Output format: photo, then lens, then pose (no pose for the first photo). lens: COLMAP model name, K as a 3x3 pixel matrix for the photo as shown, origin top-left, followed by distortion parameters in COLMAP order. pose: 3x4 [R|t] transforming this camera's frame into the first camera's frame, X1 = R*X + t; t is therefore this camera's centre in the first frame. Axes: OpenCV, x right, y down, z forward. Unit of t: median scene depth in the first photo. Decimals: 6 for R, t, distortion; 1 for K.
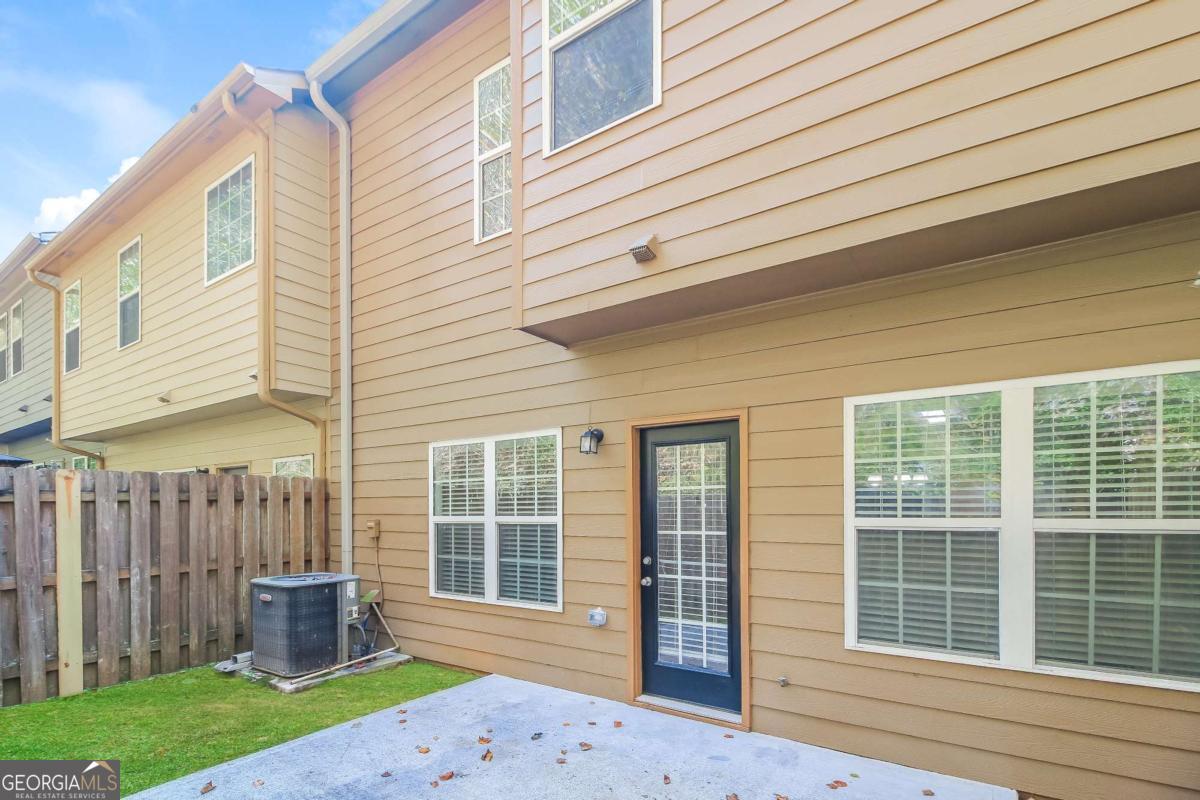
lens RADIAL K [[644.7, 0, 602.3], [0, 644.7, 512.5], [0, 0, 1]] dist [0.024311, -0.000621]
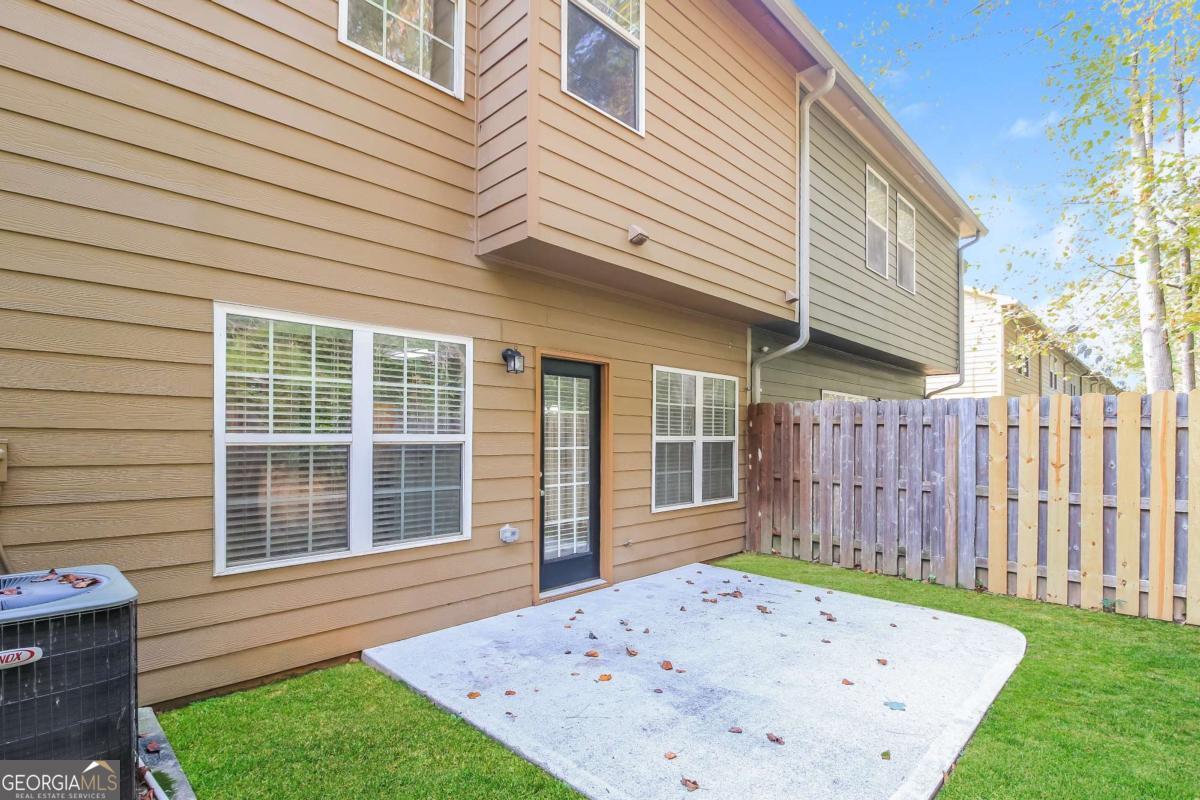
lens RADIAL K [[638.6, 0, 615.1], [0, 638.6, 435.6], [0, 0, 1]] dist [0.026515, -0.030072]
pose [[0.067776, -0.004966, 0.997688, -0.976346], [-0.012078, 0.999910, 0.005798, -0.000815], [-0.997627, -0.012443, 0.067710, 0.747717]]
